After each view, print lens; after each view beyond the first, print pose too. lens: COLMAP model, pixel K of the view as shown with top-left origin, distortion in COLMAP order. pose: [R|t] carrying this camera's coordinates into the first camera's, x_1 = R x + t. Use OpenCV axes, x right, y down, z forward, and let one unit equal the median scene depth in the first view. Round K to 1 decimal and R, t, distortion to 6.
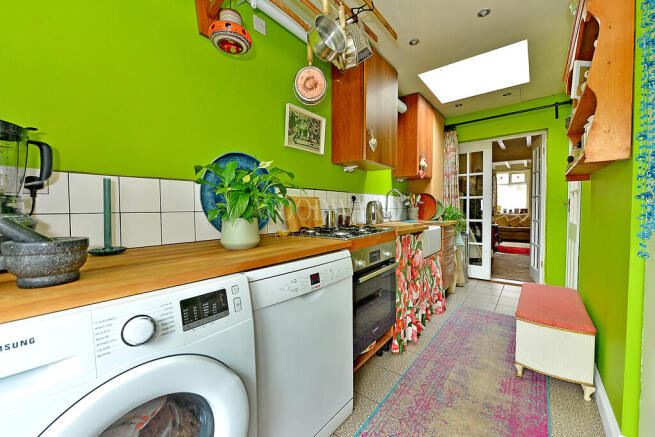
lens RADIAL K [[256.7, 0, 328.4], [0, 256.7, 216.7], [0, 0, 1]] dist [-0.009009, -0.000107]
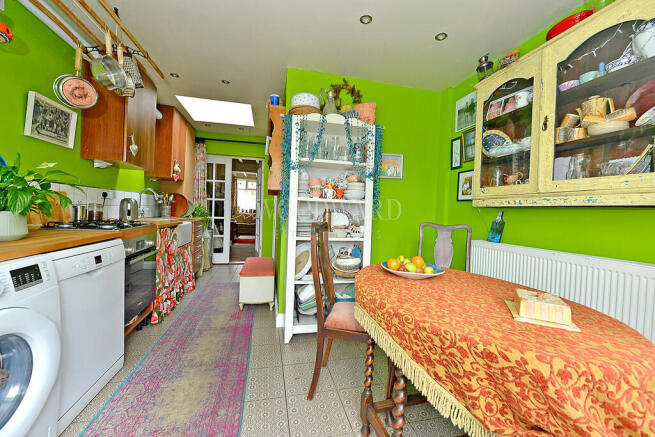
lens RADIAL K [[256.7, 0, 328.4], [0, 256.7, 216.7], [0, 0, 1]] dist [-0.009009, -0.000107]
pose [[0.606256, 0.010869, 0.795195, -0.182289], [-0.016618, 0.999861, -0.000996, 0.003054], [-0.795096, -0.012611, 0.606352, -0.345755]]
